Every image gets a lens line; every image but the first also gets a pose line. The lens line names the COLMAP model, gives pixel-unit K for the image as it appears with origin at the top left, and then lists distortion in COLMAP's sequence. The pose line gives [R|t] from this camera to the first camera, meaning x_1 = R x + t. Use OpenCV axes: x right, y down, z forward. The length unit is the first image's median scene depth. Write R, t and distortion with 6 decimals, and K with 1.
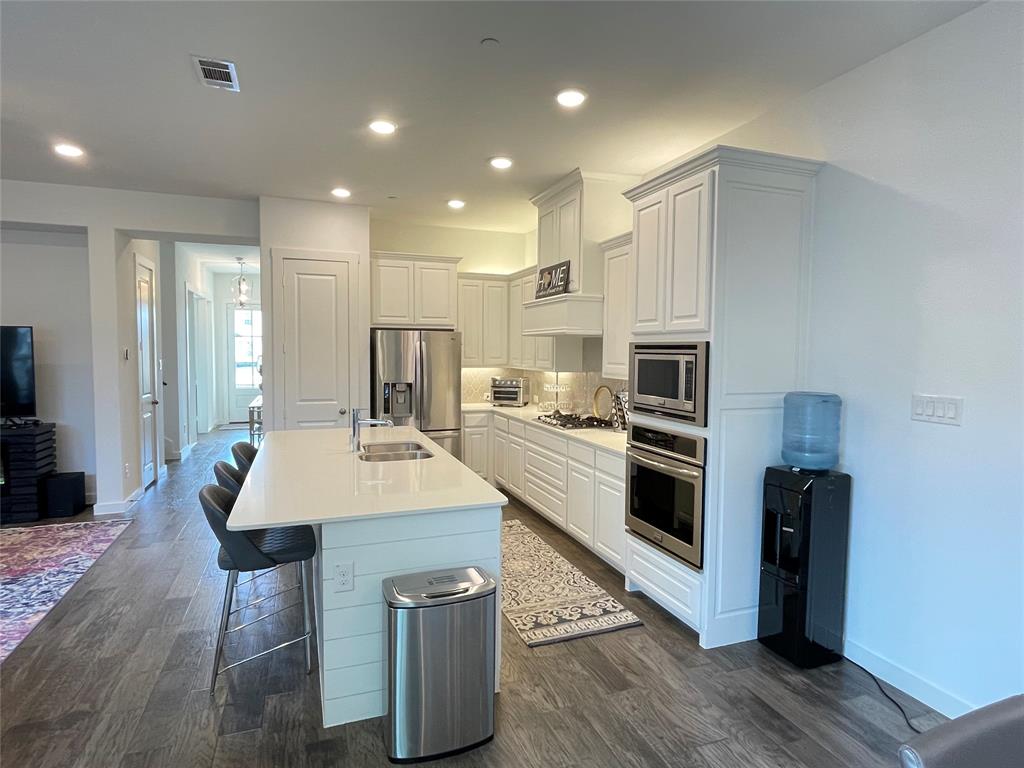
lens RADIAL K [[572.3, 0, 512.0], [0, 572.3, 384.0], [0, 0, 1]] dist [-0.002578, -0.000275]
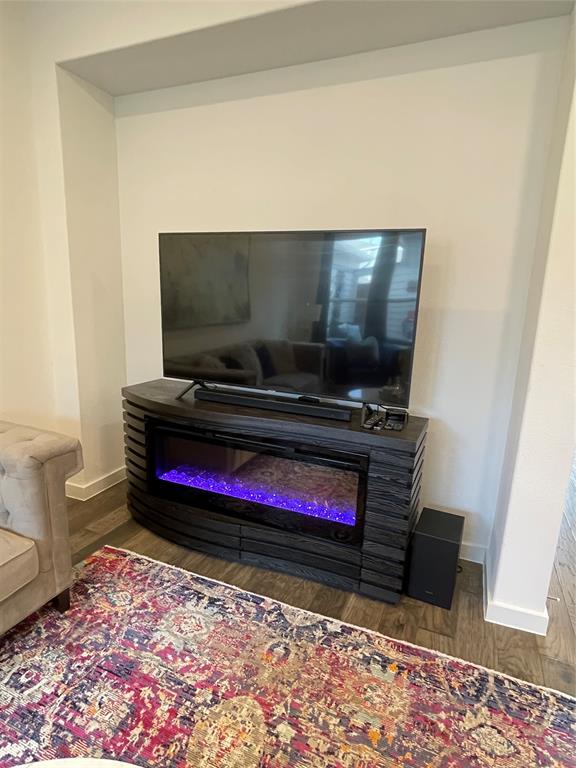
lens RADIAL K [[429.2, 0, 288.0], [0, 429.2, 384.0], [0, 0, 1]] dist [-0.002578, -0.000275]
pose [[0.724845, 0.168488, -0.667990, -0.895300], [-0.072133, 0.982863, 0.169637, -0.035257], [0.685125, -0.074776, 0.724577, 0.872617]]
